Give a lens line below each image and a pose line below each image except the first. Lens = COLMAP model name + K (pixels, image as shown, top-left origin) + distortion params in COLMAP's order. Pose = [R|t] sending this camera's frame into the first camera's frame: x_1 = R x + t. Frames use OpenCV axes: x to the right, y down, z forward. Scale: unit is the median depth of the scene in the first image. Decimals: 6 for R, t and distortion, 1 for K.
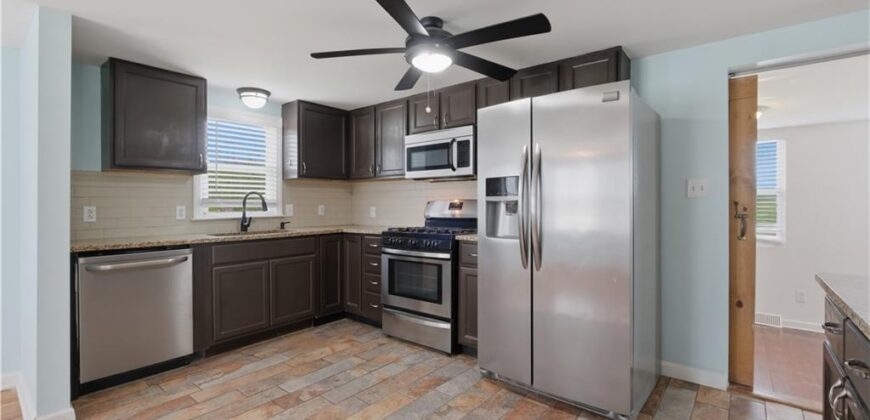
lens RADIAL K [[377.4, 0, 430.4], [0, 377.4, 207.0], [0, 0, 1]] dist [-0.001500, 0.000266]
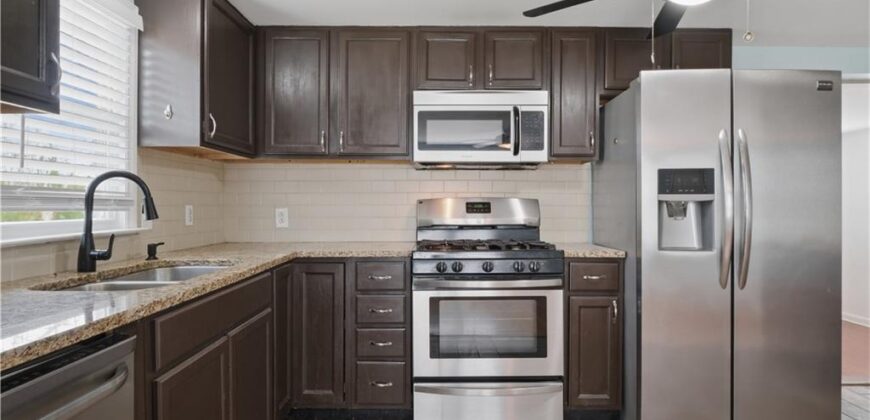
lens RADIAL K [[482.1, 0, 435.0], [0, 482.1, 207.3], [0, 0, 1]] dist [-0.000548, 0.000553]
pose [[0.776951, -0.000028, 0.629562, -0.605593], [0.000595, 1.000000, -0.000690, -0.002294], [-0.629561, 0.000911, 0.776950, 0.439276]]
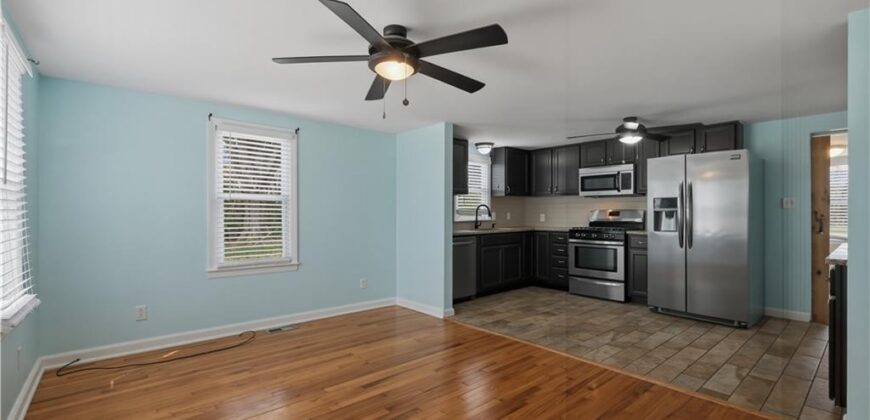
lens RADIAL K [[377.4, 0, 436.0], [0, 377.4, 212.5], [0, 0, 1]] dist [-0.001500, 0.000266]
pose [[0.986368, 0.000946, -0.164553, -0.455466], [-0.001633, 0.999991, -0.004038, -0.000012], [0.164548, 0.004252, 0.986360, -0.734120]]
